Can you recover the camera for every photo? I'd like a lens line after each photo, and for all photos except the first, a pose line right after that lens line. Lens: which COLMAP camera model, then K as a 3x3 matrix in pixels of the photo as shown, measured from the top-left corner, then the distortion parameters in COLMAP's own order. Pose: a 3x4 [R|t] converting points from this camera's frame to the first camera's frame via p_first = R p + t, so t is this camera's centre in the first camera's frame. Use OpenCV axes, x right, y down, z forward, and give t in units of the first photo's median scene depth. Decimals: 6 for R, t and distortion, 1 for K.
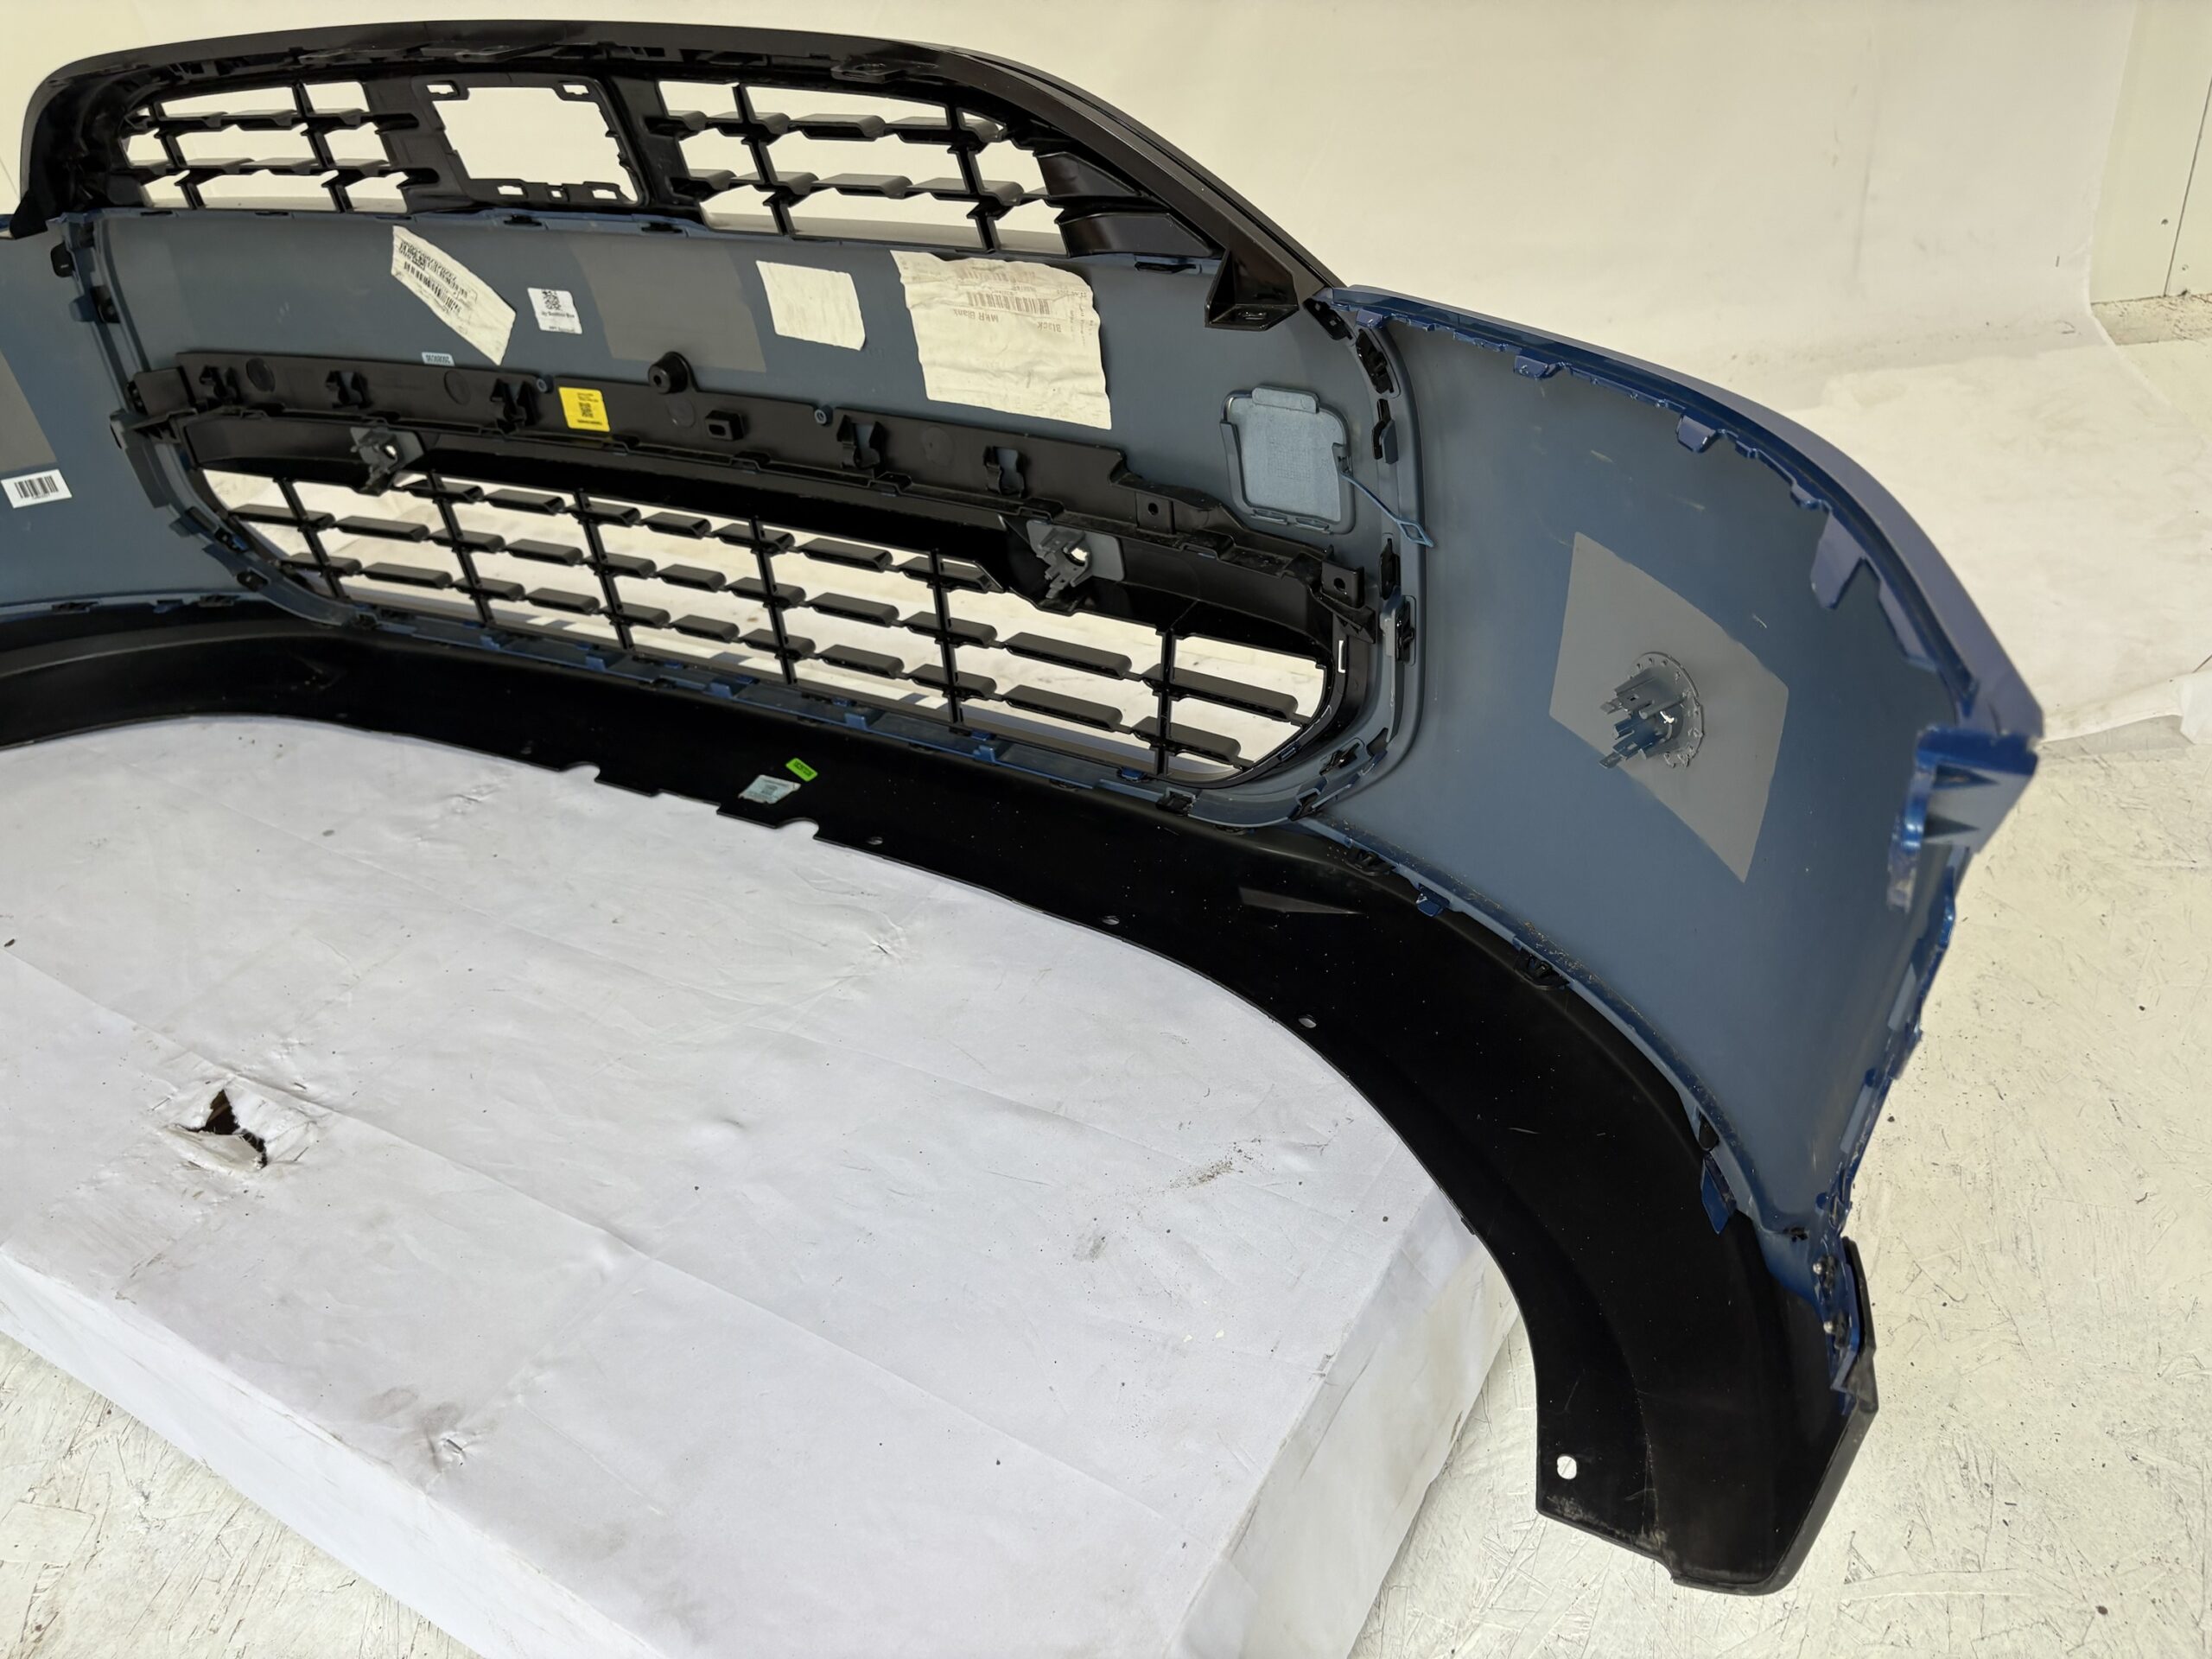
lens RADIAL K [[1682.5, 0, 1110.7], [0, 1682.5, 822.1], [0, 0, 1]] dist [0.003480, -0.002538]
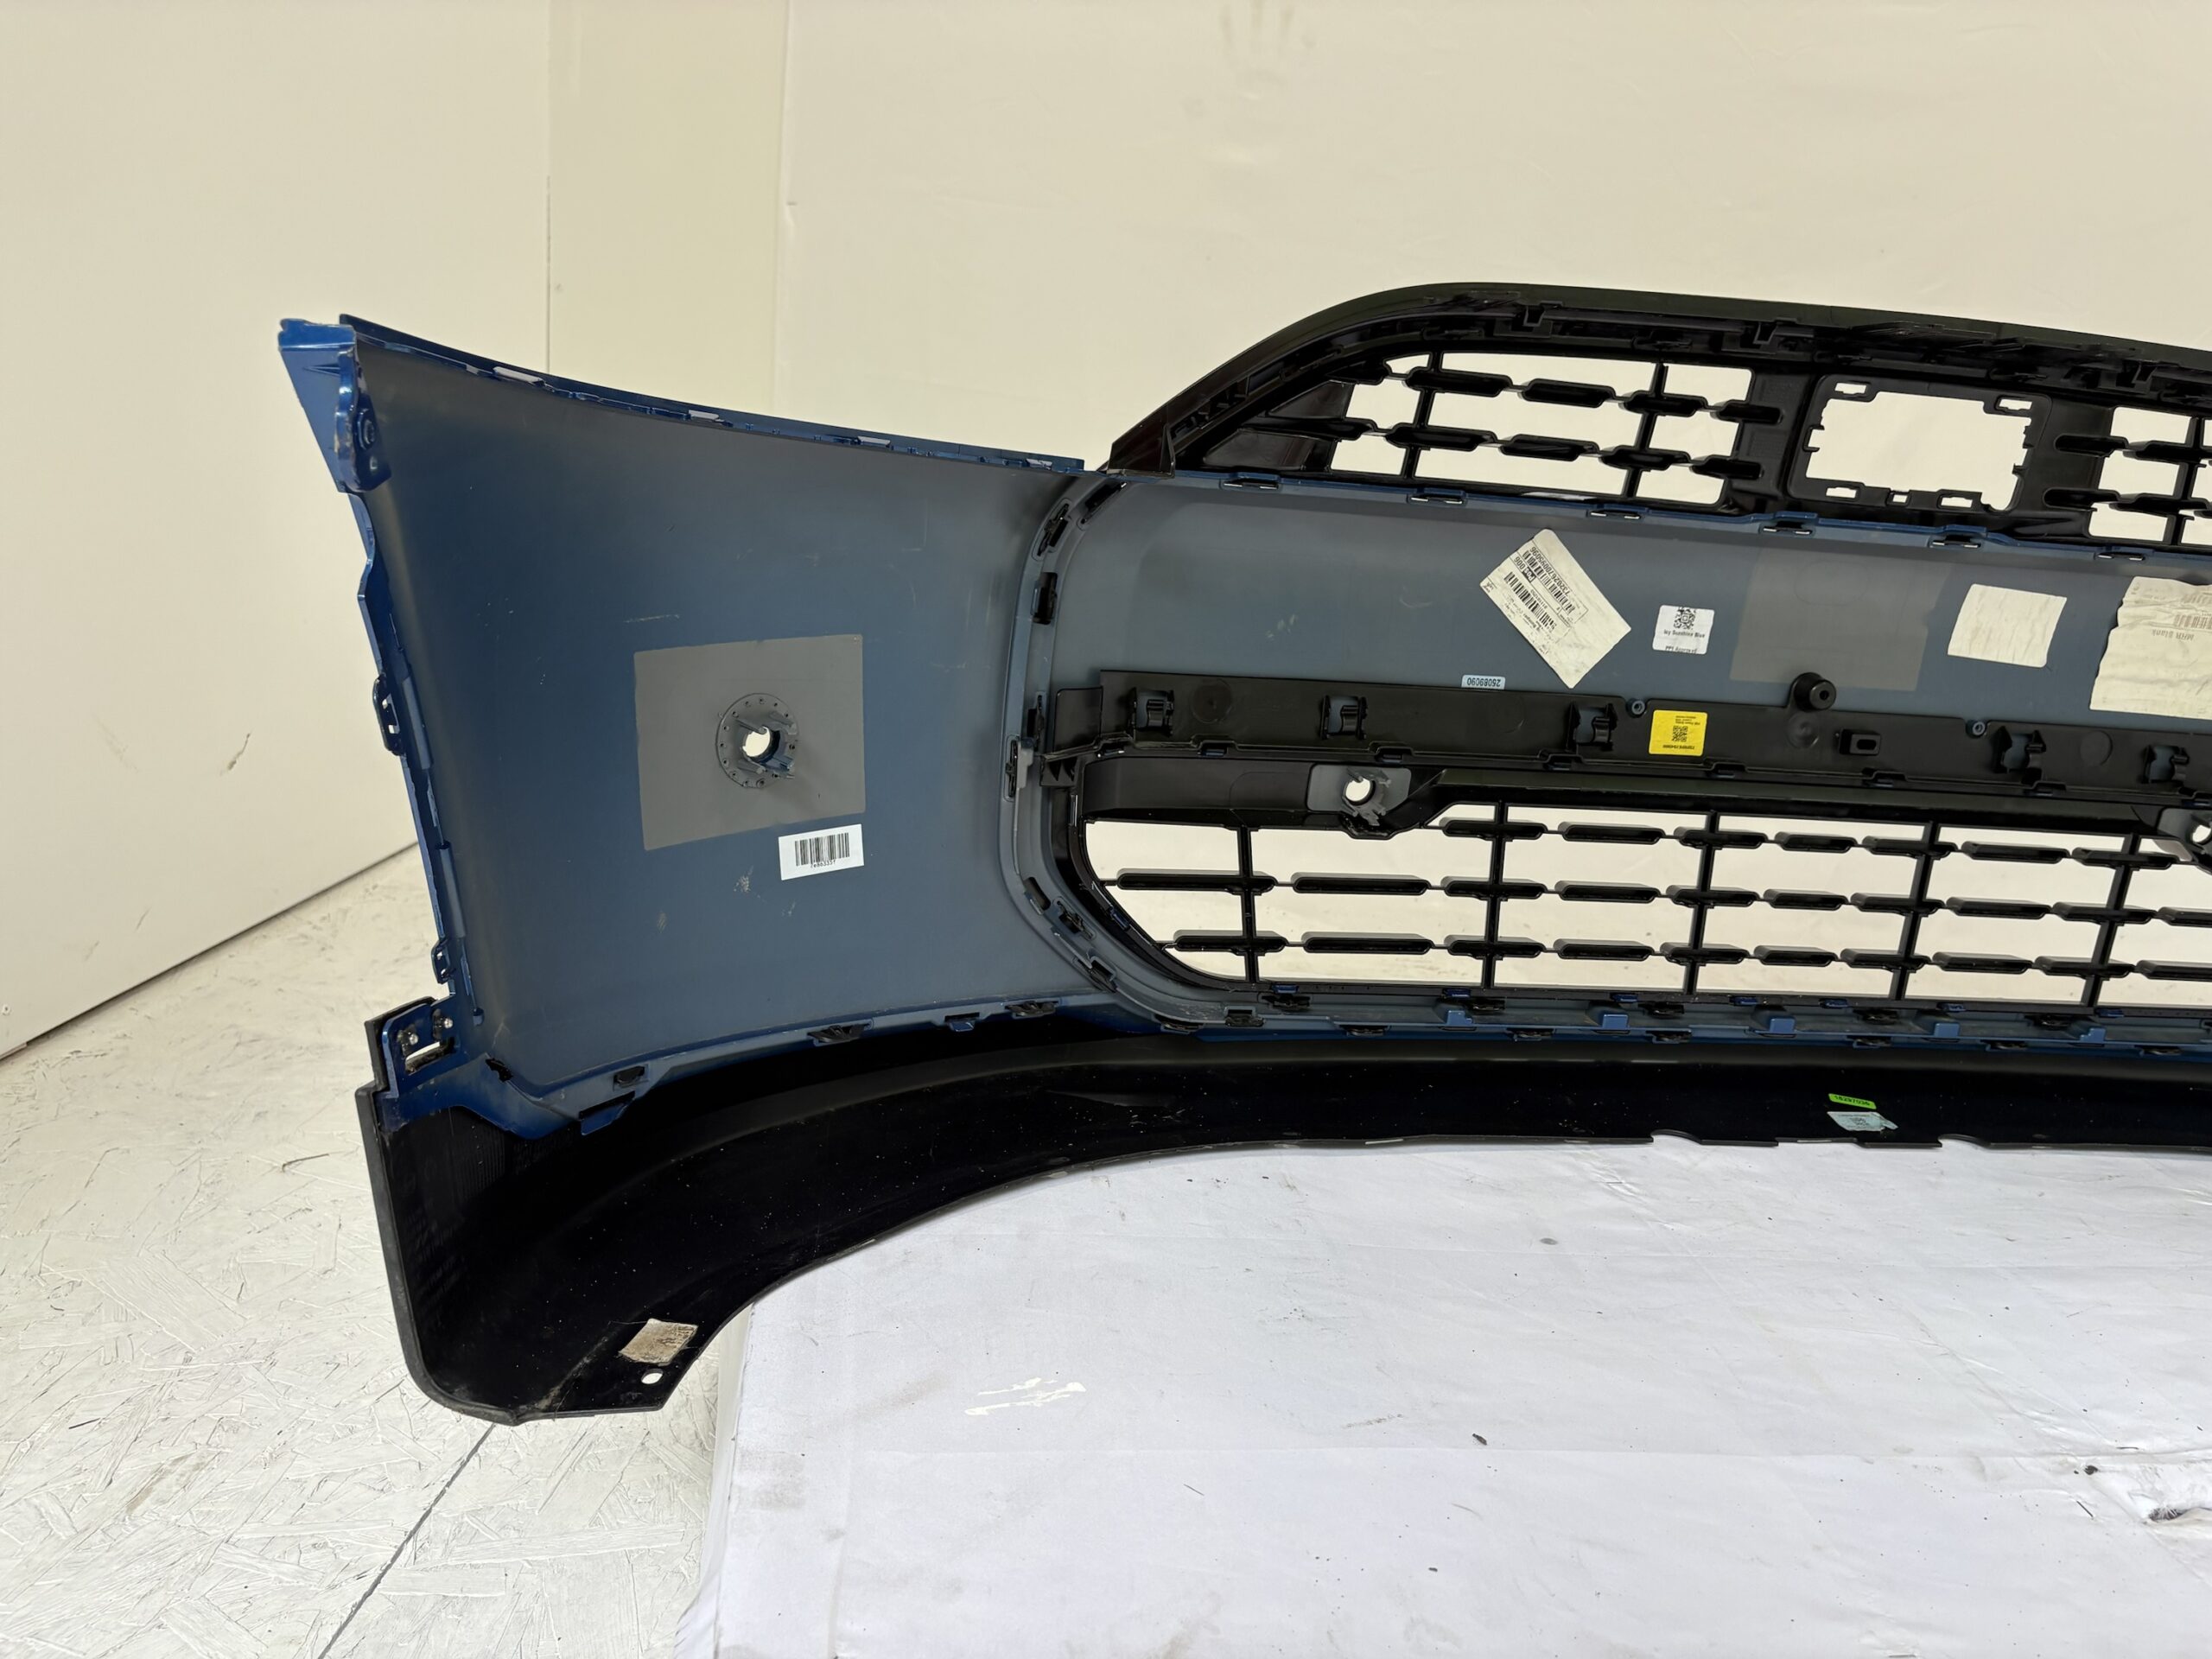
lens RADIAL K [[1681.6, 0, 1102.4], [0, 1681.6, 840.9], [0, 0, 1]] dist [0.019866, -0.004132]
pose [[0.745643, 0.028388, 0.665741, -1.443467], [0.220320, 0.932398, -0.286520, 0.015334], [-0.628869, 0.360318, 0.688981, 0.693375]]
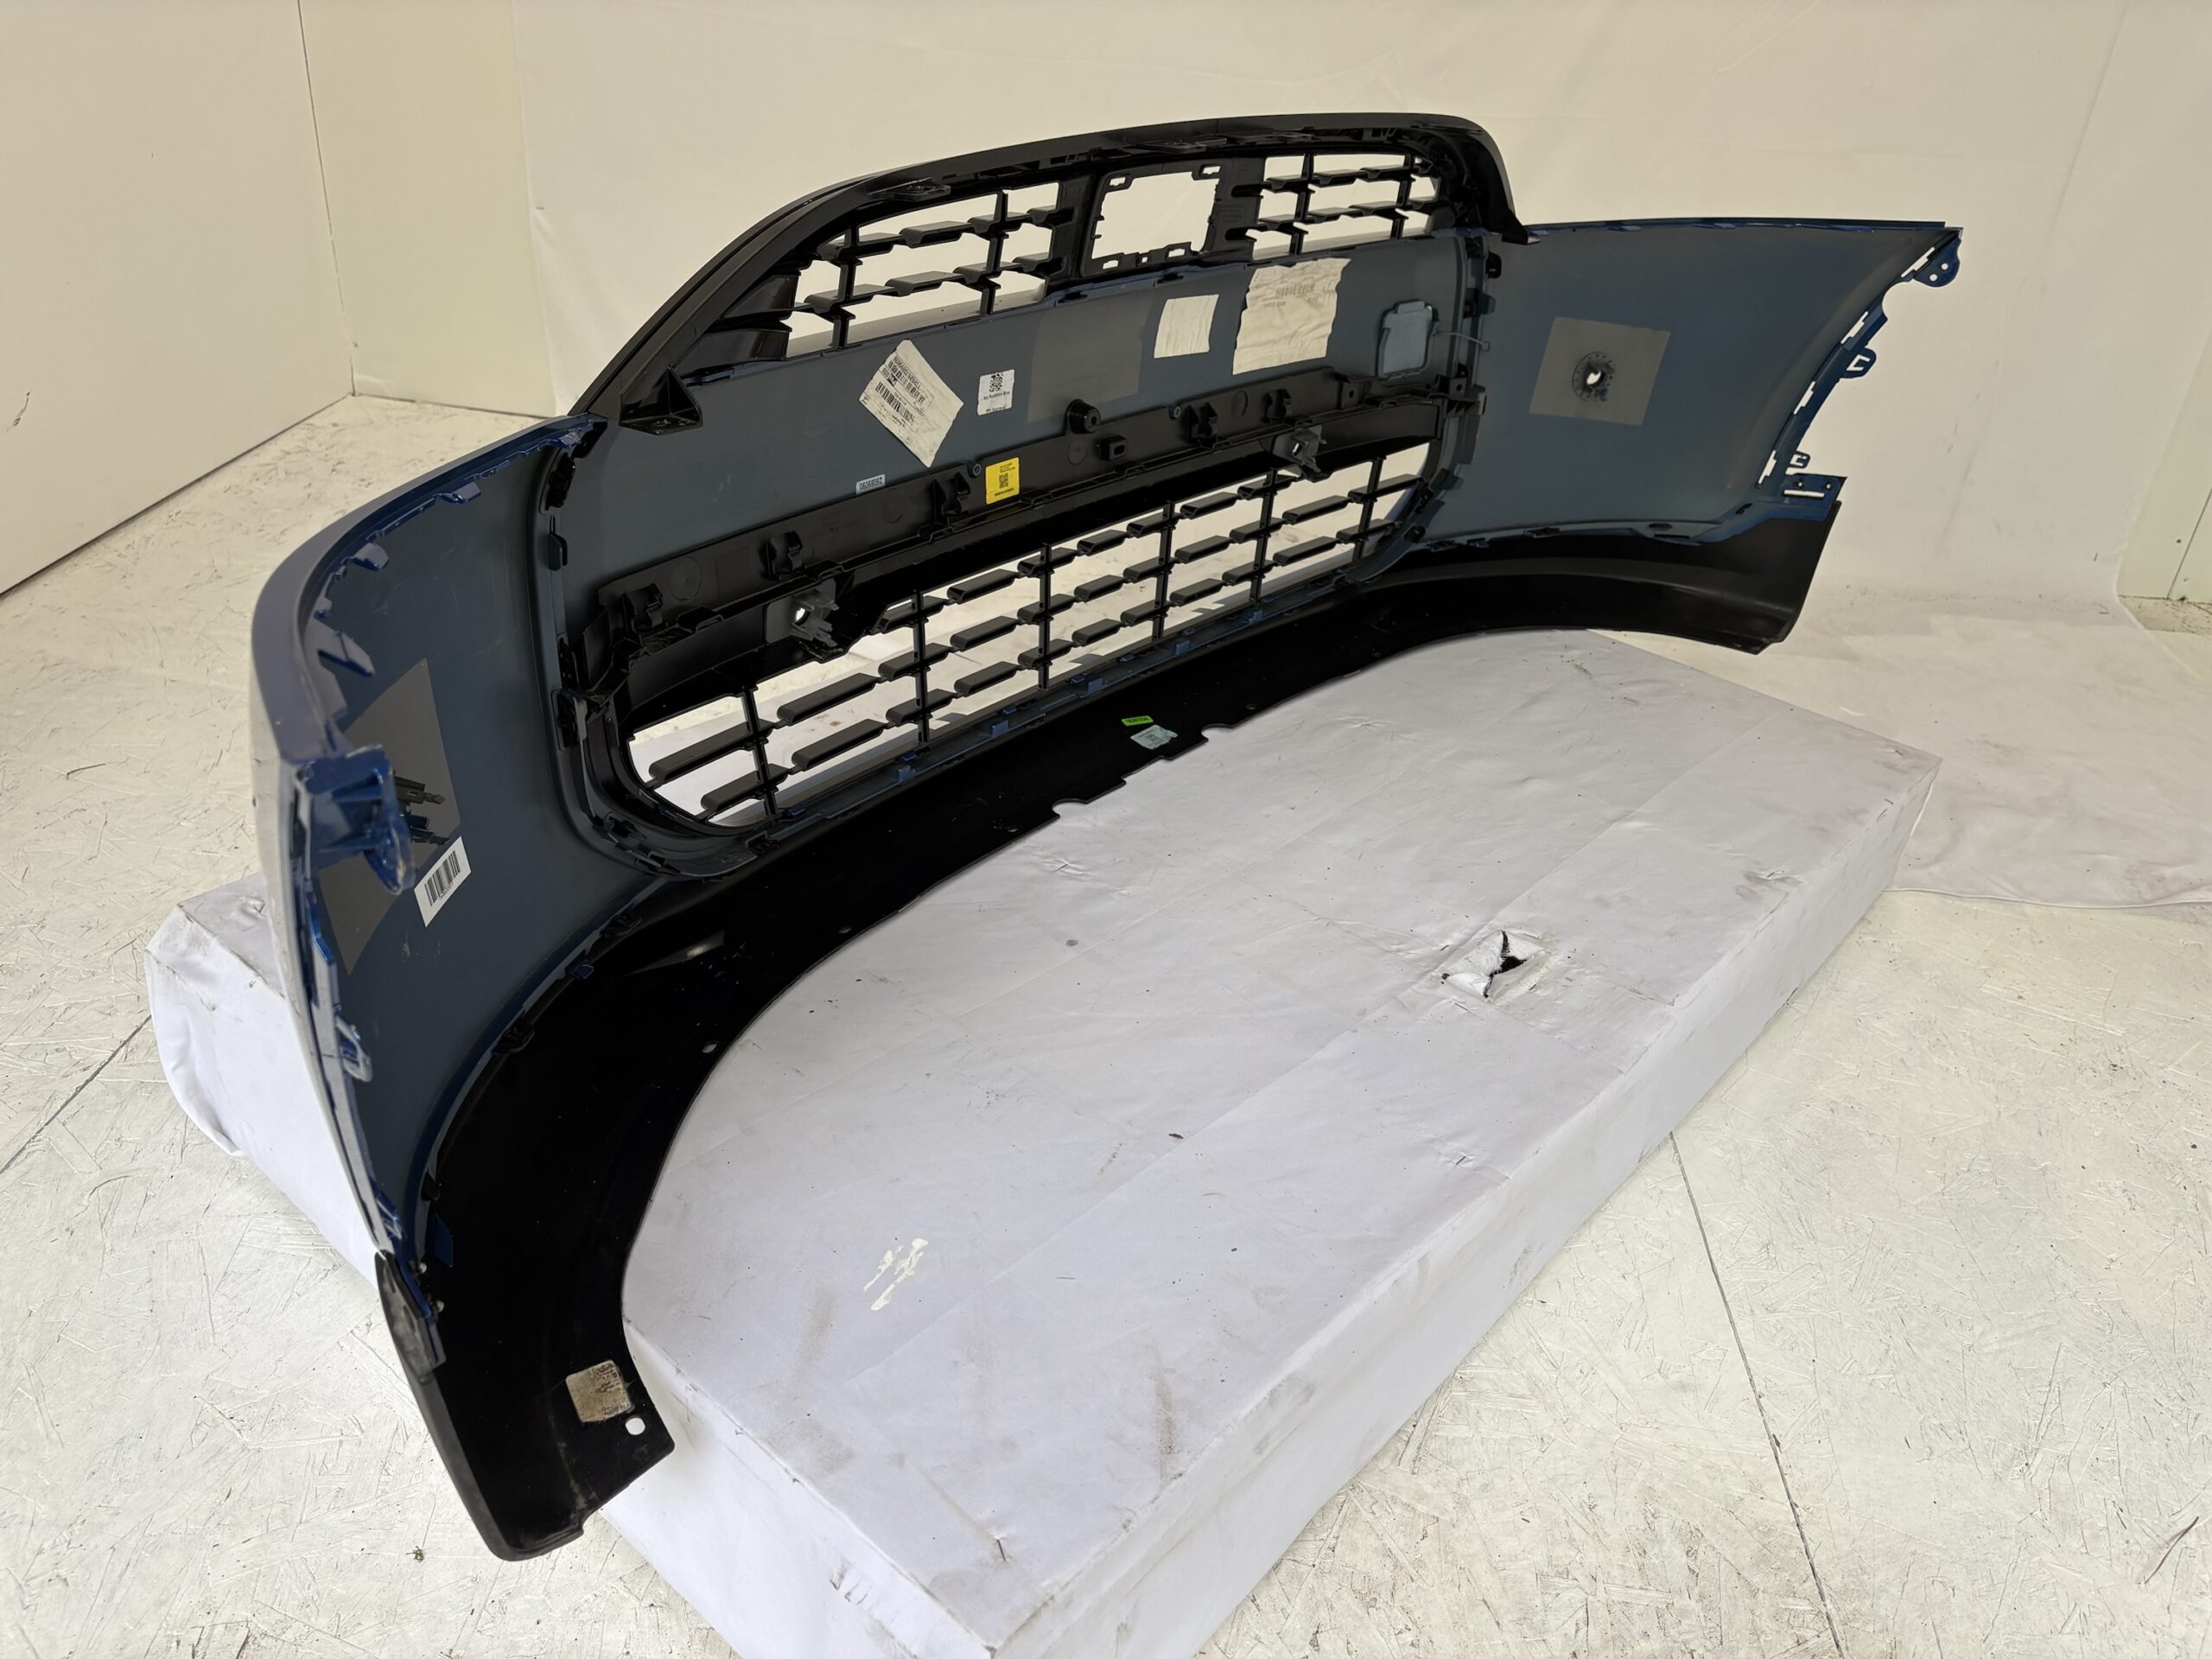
lens RADIAL K [[1705.8, 0, 1099.2], [0, 1705.8, 826.6], [0, 0, 1]] dist [0.065419, -0.079250]
pose [[0.151471, -0.367166, 0.917739, -1.725823], [0.484883, 0.836669, 0.254703, -0.377292], [-0.861362, 0.406416, 0.304764, 0.844836]]
